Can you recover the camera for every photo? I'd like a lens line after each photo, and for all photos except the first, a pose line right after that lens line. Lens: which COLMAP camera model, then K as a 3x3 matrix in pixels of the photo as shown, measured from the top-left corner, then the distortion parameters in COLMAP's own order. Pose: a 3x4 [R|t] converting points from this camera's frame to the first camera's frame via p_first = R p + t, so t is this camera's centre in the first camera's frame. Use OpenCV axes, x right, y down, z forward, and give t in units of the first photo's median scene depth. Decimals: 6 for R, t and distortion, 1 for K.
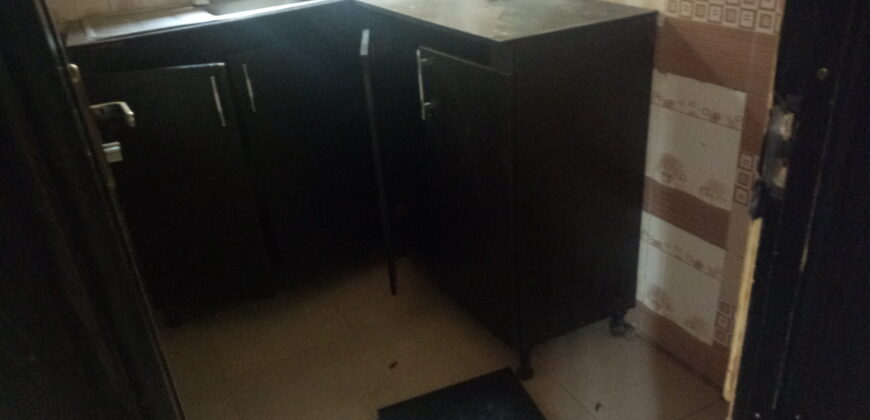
lens RADIAL K [[656.6, 0, 435.1], [0, 656.6, 210.2], [0, 0, 1]] dist [0.031399, -0.040000]
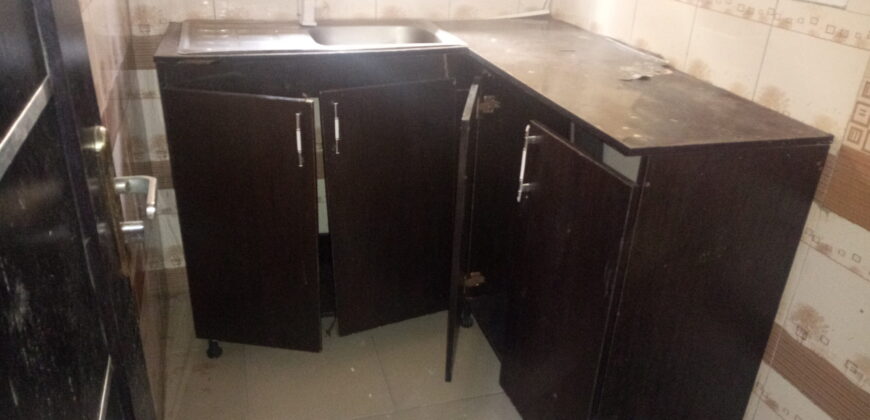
lens RADIAL K [[656.6, 0, 433.0], [0, 656.6, 209.4], [0, 0, 1]] dist [0.031399, -0.040000]
pose [[0.972854, 0.192725, -0.128112, -0.015772], [-0.195581, 0.980637, -0.009979, -0.102768], [0.123708, 0.034765, 0.991710, 0.134398]]
